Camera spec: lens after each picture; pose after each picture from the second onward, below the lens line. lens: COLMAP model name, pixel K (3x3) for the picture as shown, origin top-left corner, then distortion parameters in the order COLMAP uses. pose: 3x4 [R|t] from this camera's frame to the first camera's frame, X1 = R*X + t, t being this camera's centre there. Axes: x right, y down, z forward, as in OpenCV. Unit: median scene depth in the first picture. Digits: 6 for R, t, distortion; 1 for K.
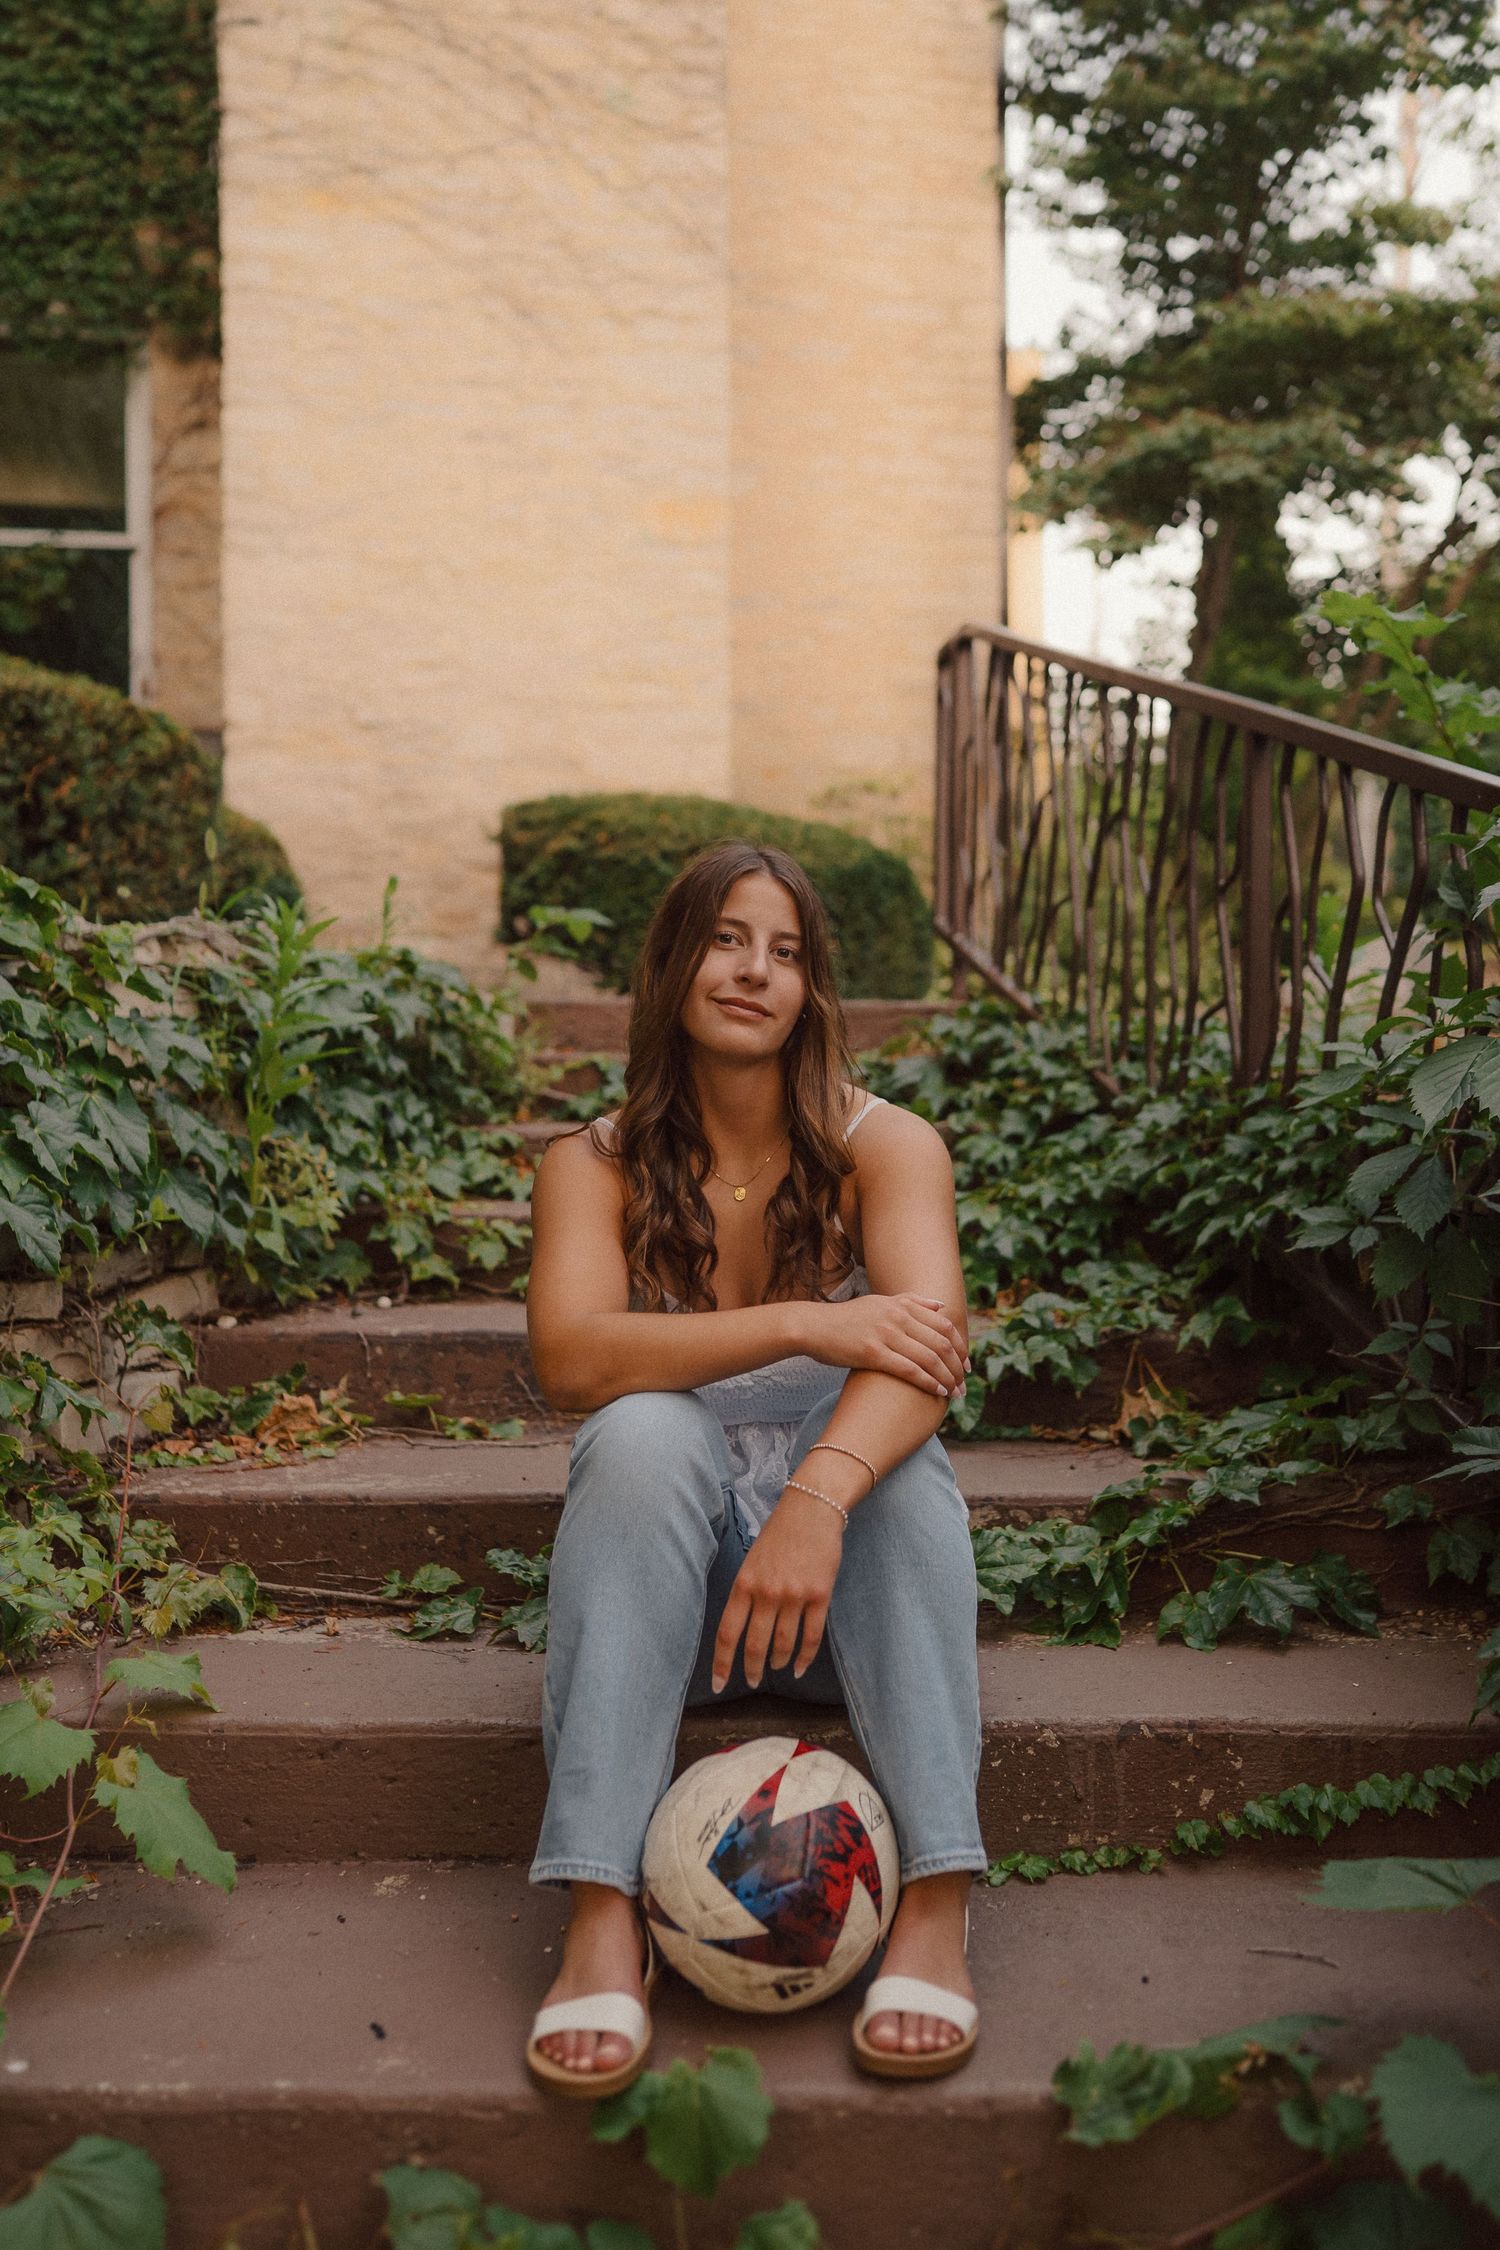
lens RADIAL K [[2372.9, 0, 757.6], [0, 2372.9, 1119.3], [0, 0, 1]] dist [0.000240, 0.011488]
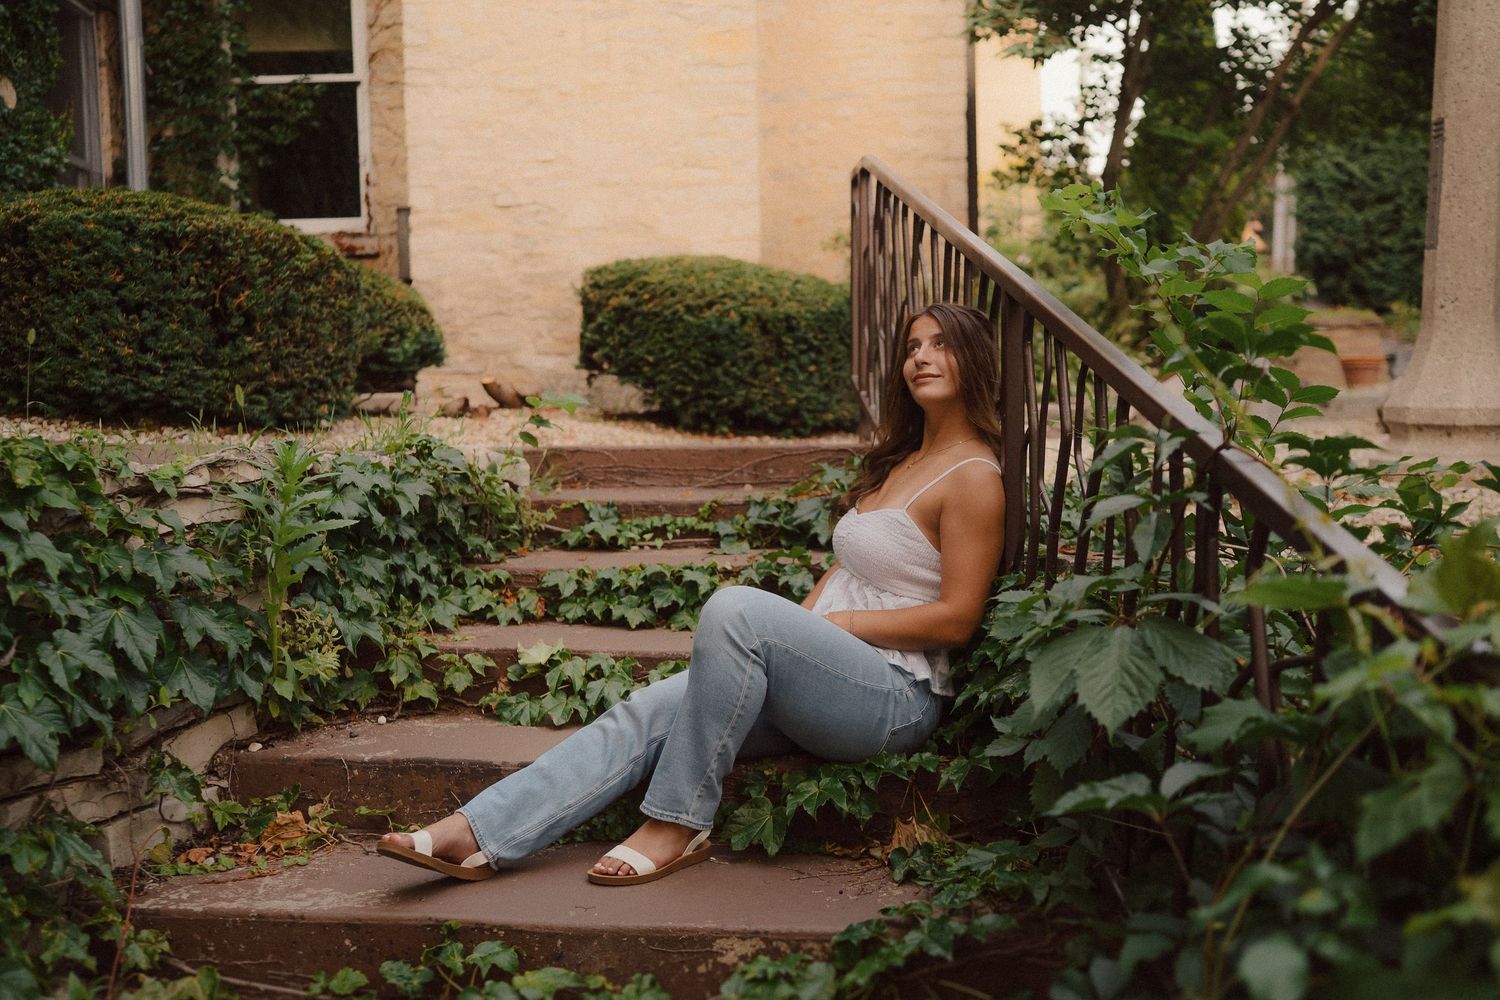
lens RADIAL K [[1581.9, 0, 679.3], [0, 1581.9, 461.4], [0, 0, 1]] dist [0.000240, 0.011488]
pose [[0.986624, -0.015032, -0.162318, 0.160168], [0.025155, 0.997852, 0.060488, -0.120476], [0.161060, -0.063762, 0.984883, 0.126109]]
